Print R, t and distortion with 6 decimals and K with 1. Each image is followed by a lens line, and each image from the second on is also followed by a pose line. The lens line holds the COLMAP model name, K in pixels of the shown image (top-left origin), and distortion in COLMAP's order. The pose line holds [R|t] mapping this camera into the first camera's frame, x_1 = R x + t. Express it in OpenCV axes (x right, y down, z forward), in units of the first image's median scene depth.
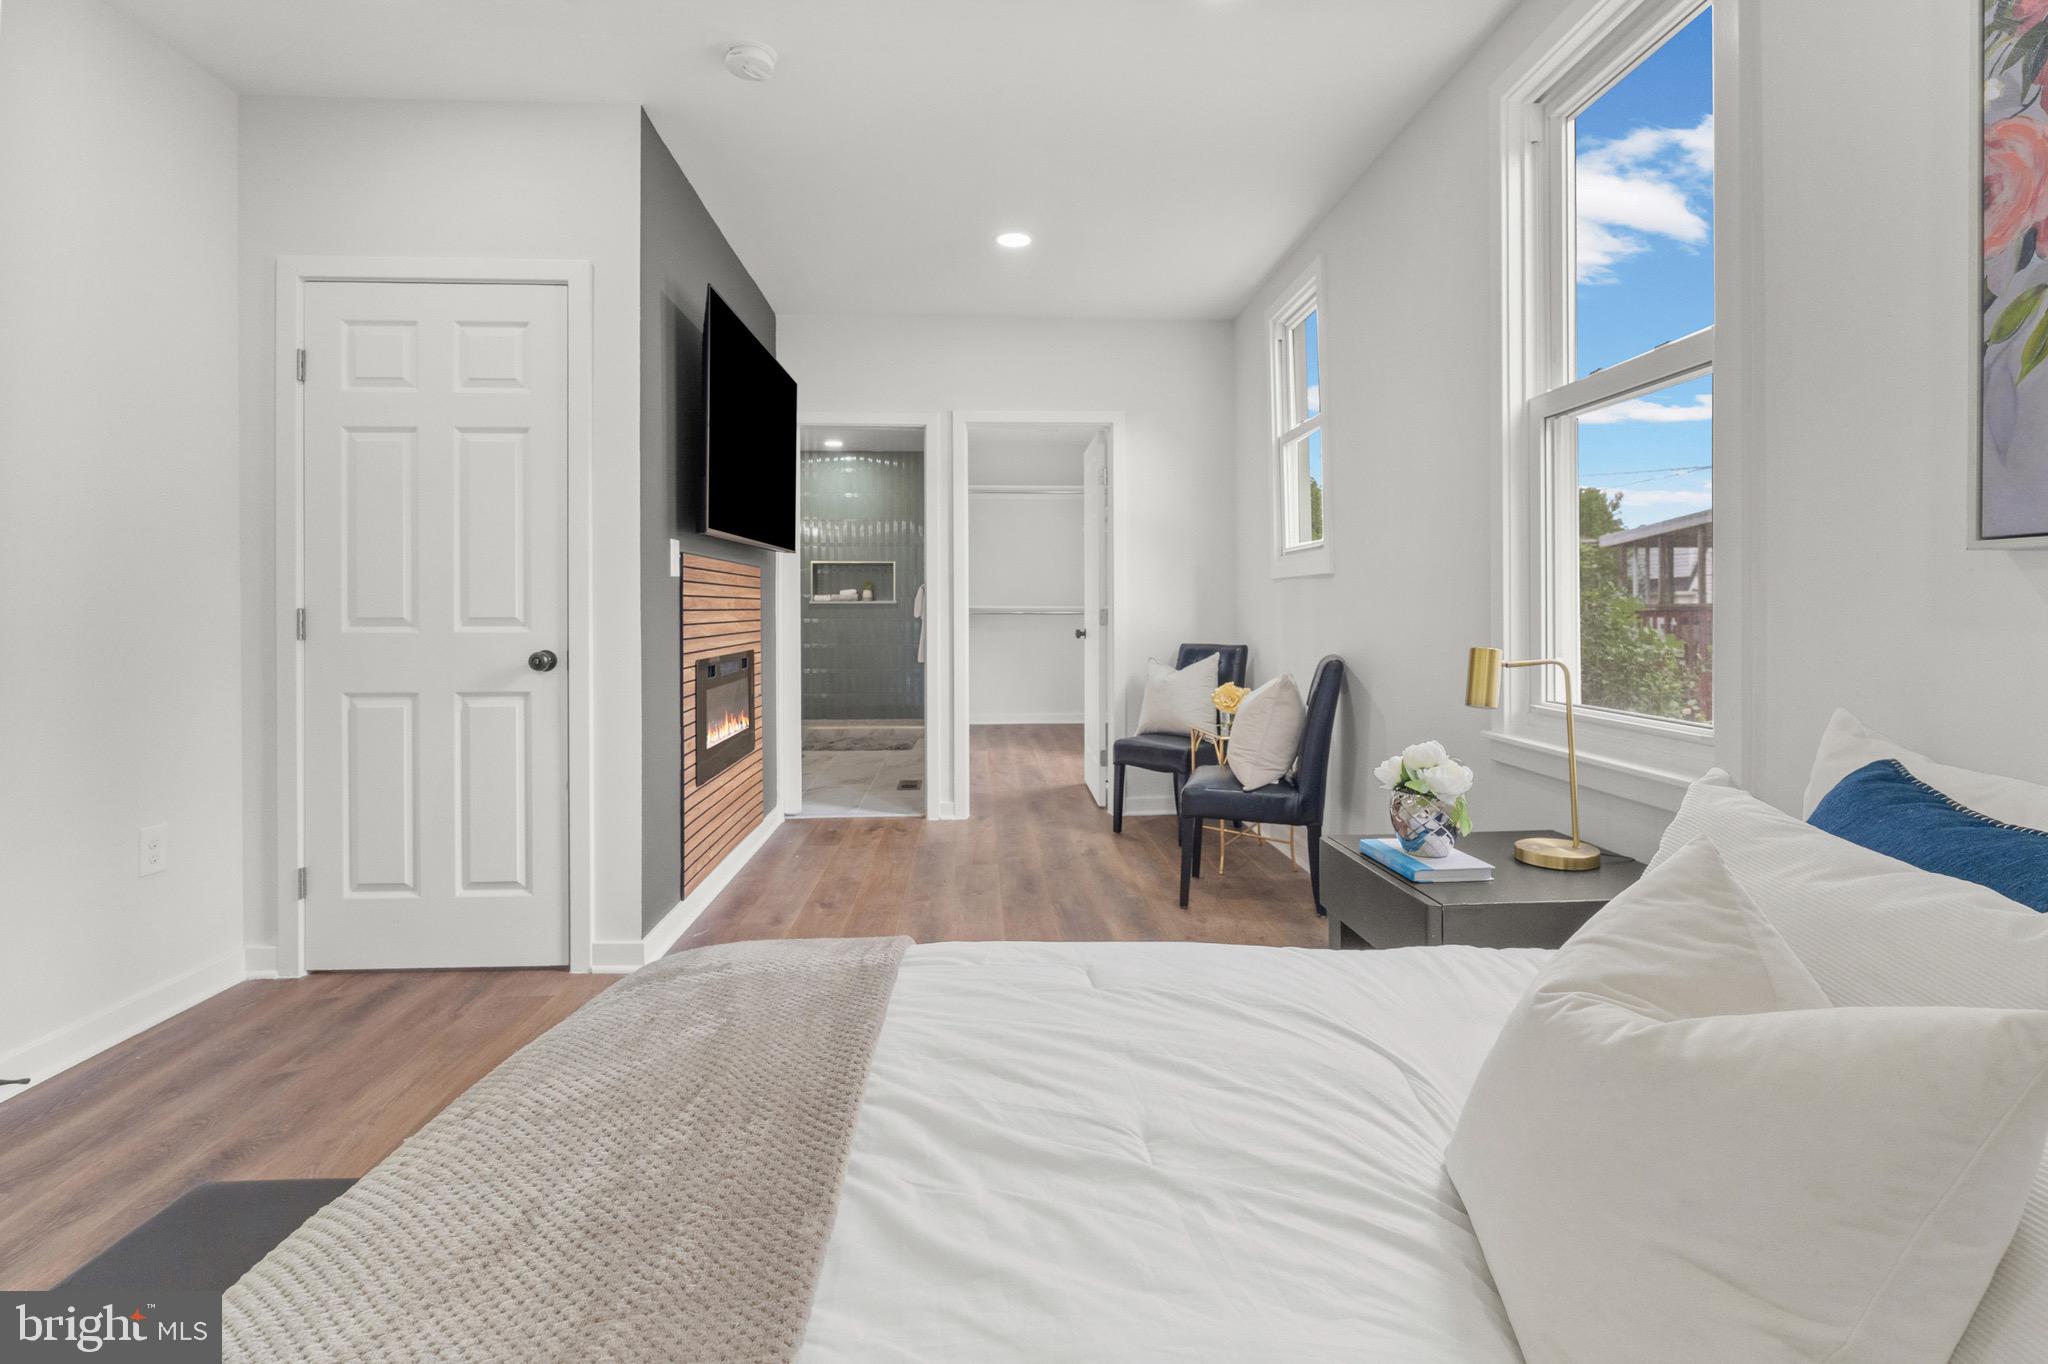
lens RADIAL K [[937.1, 0, 1035.6], [0, 937.1, 627.1], [0, 0, 1]] dist [-0.004901, -0.000542]
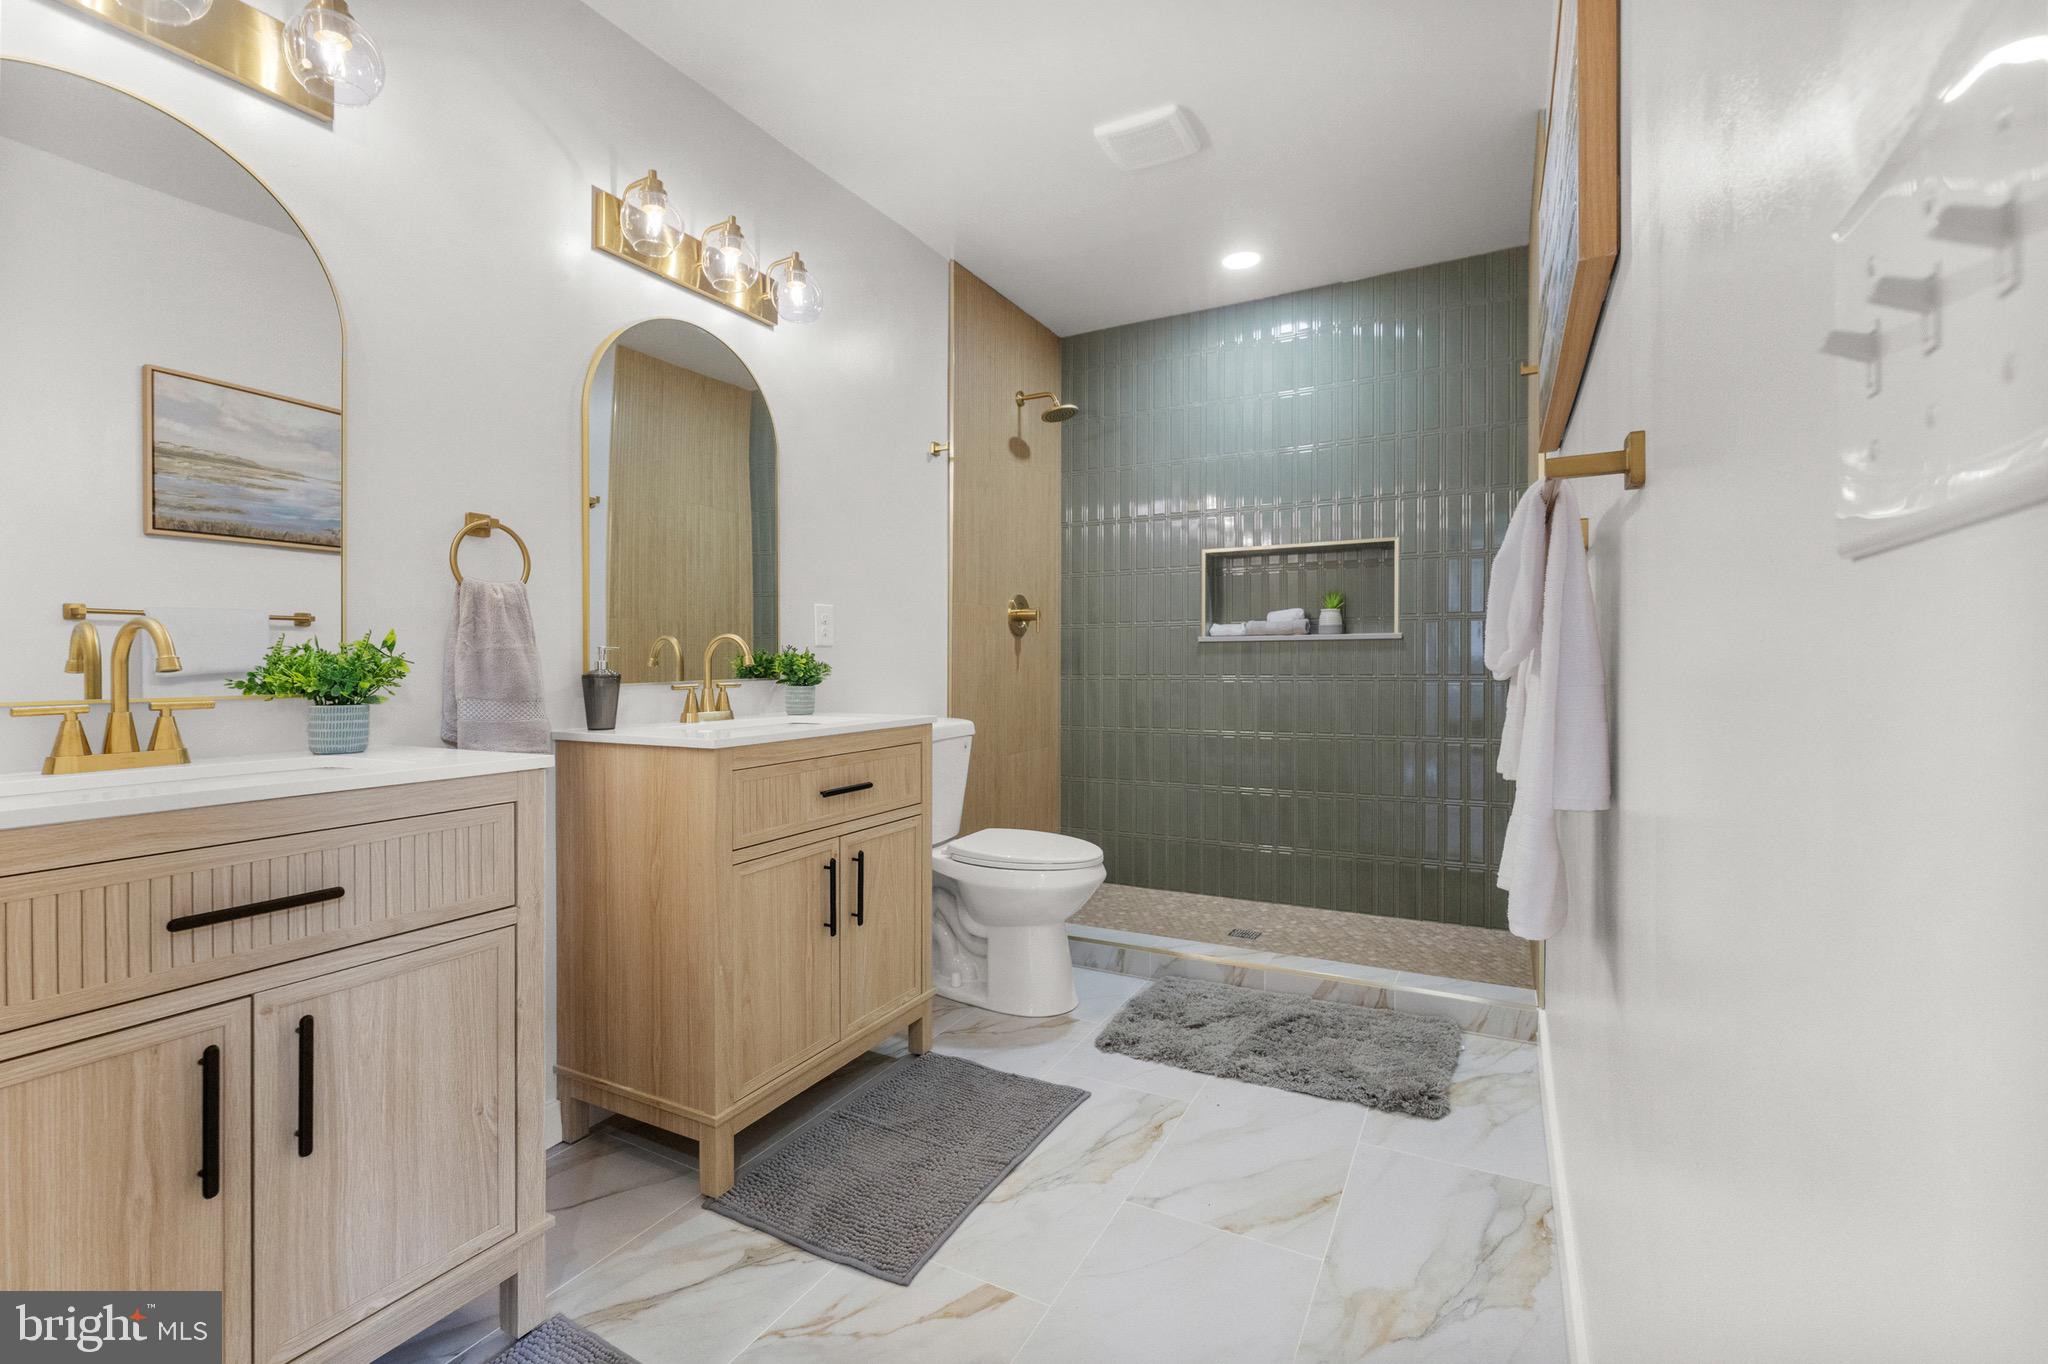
lens RADIAL K [[896.3, 0, 1027.4], [0, 896.3, 654.6], [0, 0, 1]] dist [-0.002887, 0.000397]
pose [[0.847343, -0.006423, -0.531008, -0.078992], [-0.007388, 0.999688, -0.023881, -0.007730], [0.530995, 0.024159, 0.847030, 0.578962]]
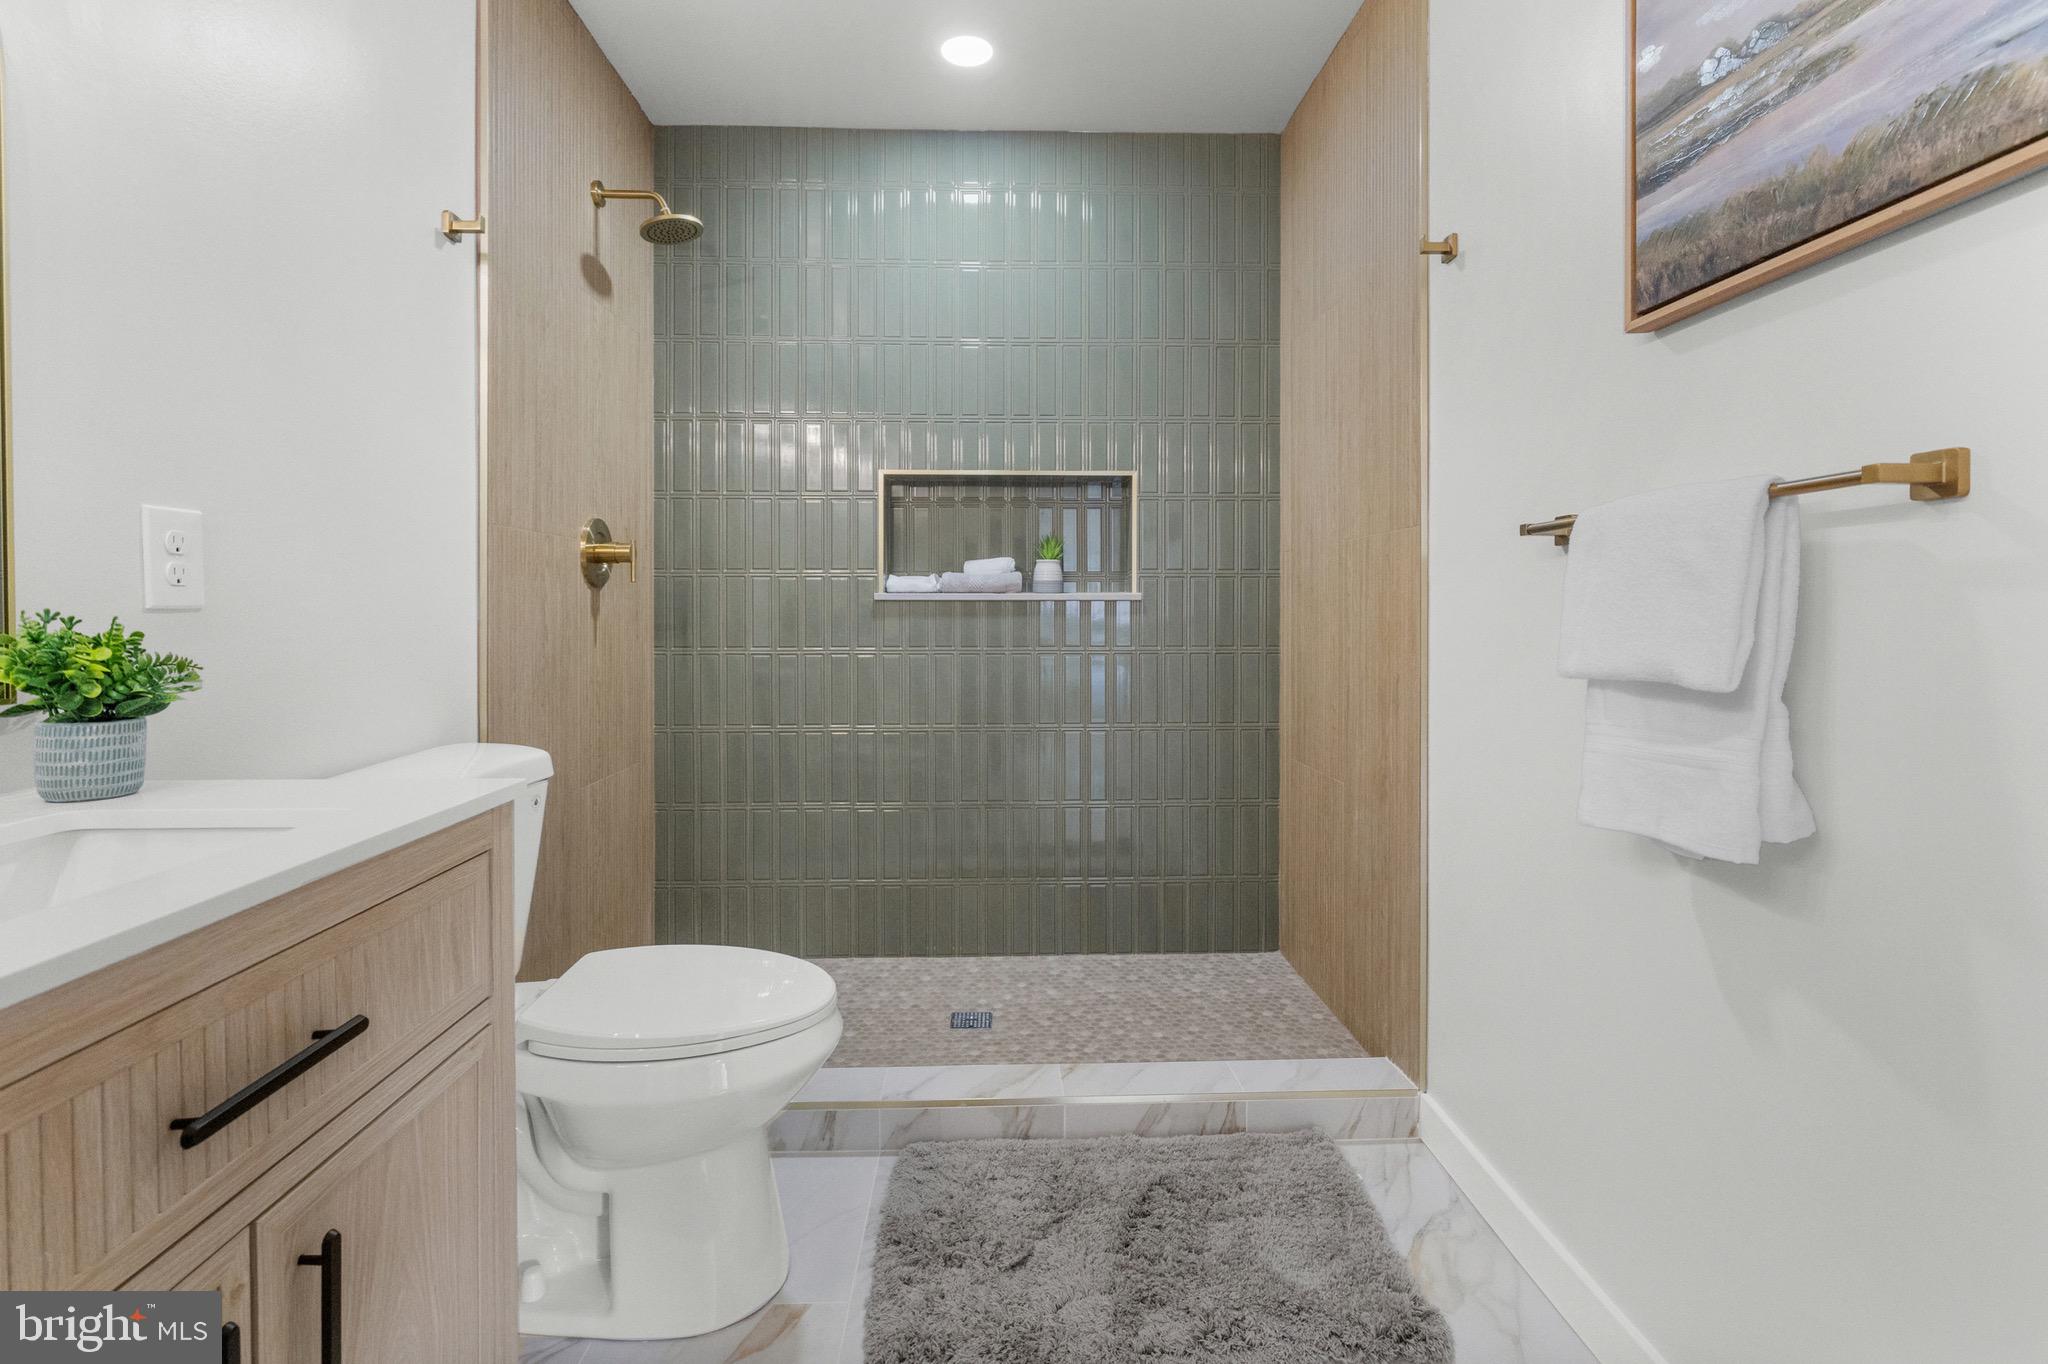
lens RADIAL K [[937.1, 0, 1035.6], [0, 937.1, 627.1], [0, 0, 1]] dist [-0.004901, -0.000542]
pose [[0.999437, 0.003793, -0.033322, -0.173096], [-0.003924, 0.999985, -0.003872, -0.014660], [0.033307, 0.004000, 0.999437, 0.672406]]
